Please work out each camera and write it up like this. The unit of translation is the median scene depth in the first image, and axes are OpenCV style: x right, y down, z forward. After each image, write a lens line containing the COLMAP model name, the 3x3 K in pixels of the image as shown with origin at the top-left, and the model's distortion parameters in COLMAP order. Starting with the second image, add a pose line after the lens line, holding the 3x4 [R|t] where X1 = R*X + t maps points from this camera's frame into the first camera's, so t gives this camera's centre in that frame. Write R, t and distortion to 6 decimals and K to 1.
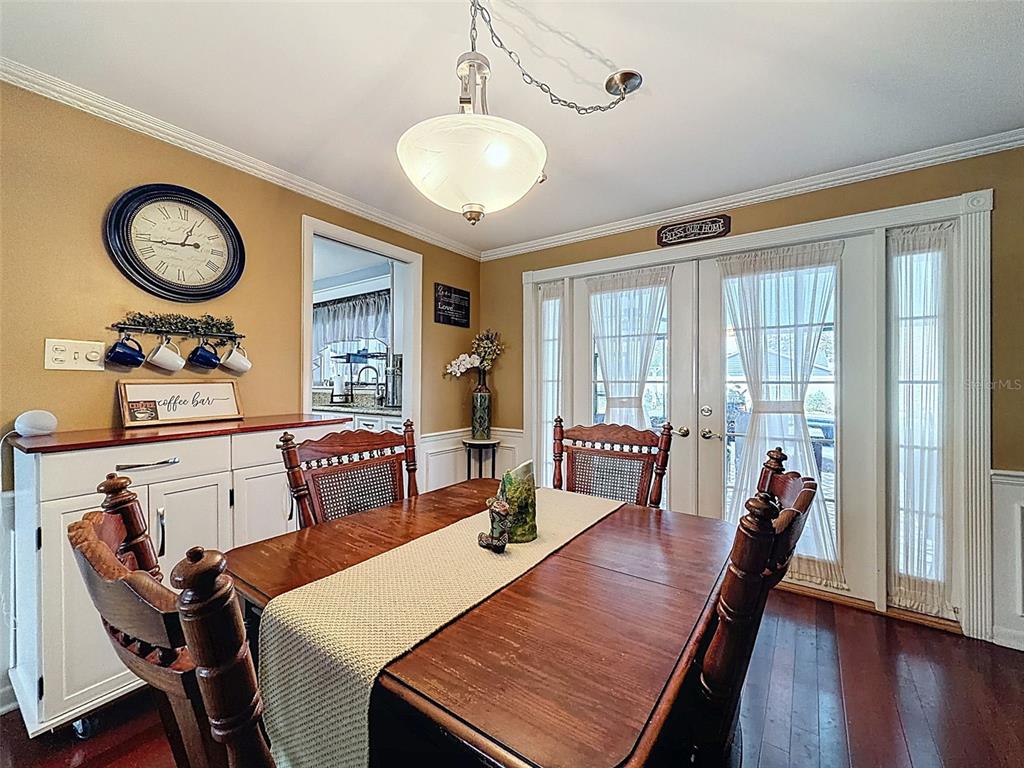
lens RADIAL K [[412.8, 0, 491.2], [0, 412.8, 382.0], [0, 0, 1]] dist [0.000056, -0.000023]
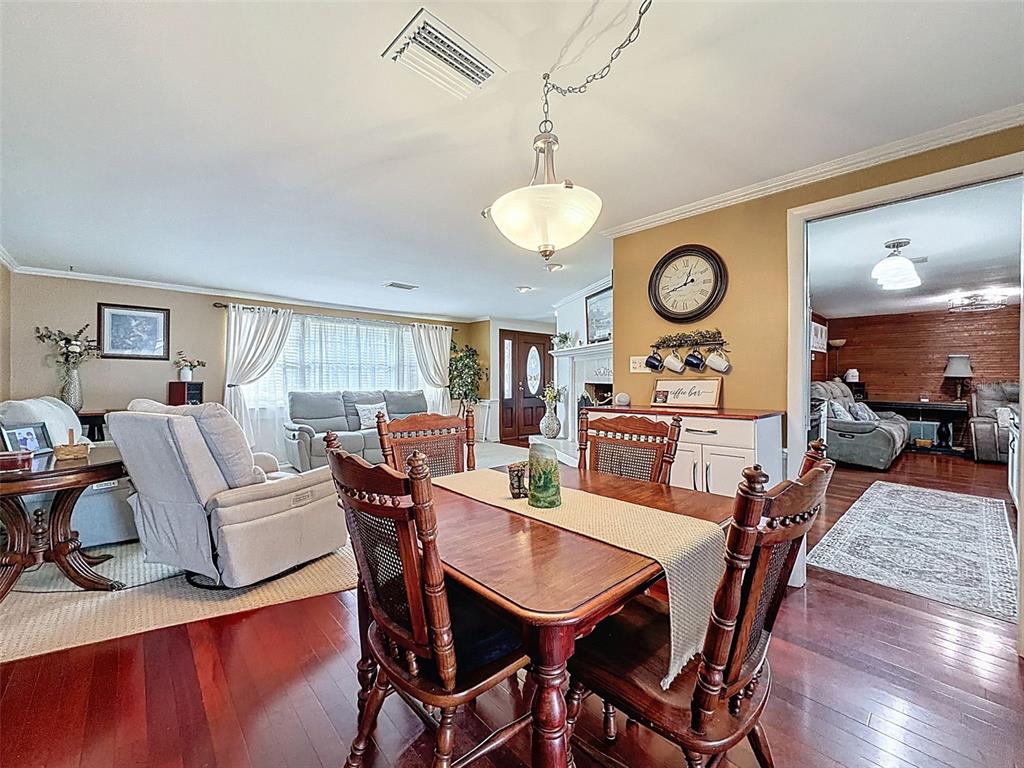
lens RADIAL K [[420.3, 0, 507.6], [0, 420.3, 380.5], [0, 0, 1]] dist [0.001830, -0.000107]
pose [[-0.178046, -0.005057, -0.984009, 0.672536], [-0.006076, 0.999973, -0.004040, 0.012014], [0.984003, 0.005259, -0.178072, 0.534665]]
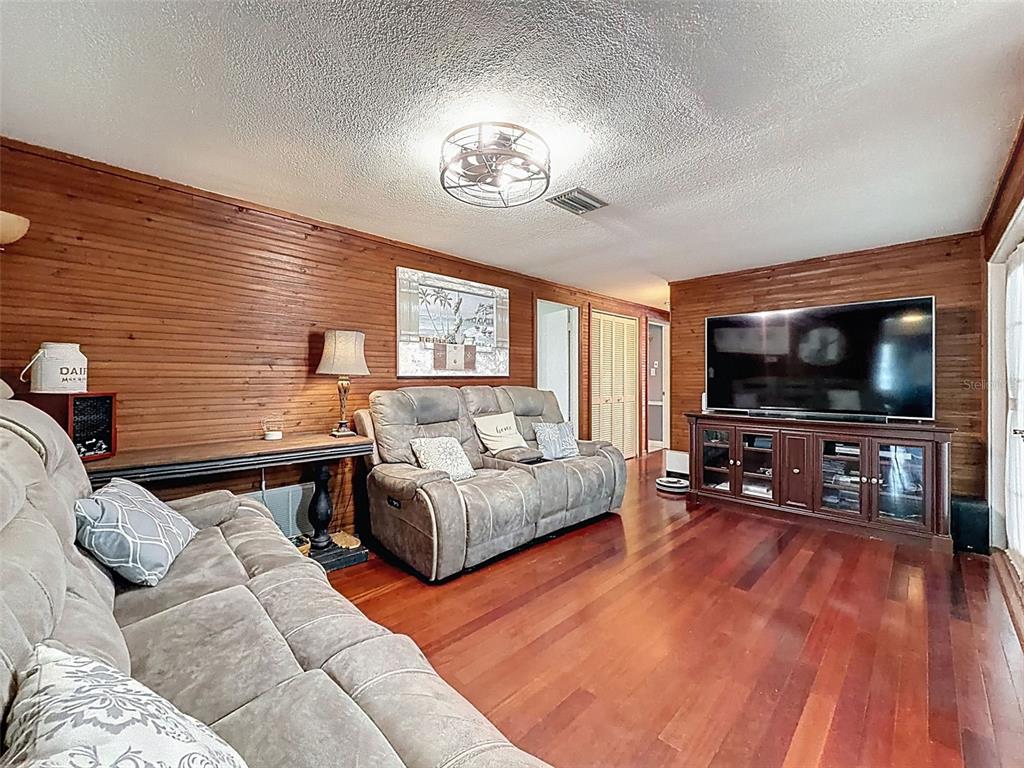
lens RADIAL K [[409.1, 0, 508.2], [0, 409.1, 380.7], [0, 0, 1]] dist [0.001246, -0.000033]
pose [[0.989386, -0.007806, -0.145099, -1.895870], [0.008245, 0.999963, 0.002426, -0.024313], [0.145075, -0.003596, 0.989414, 1.846596]]
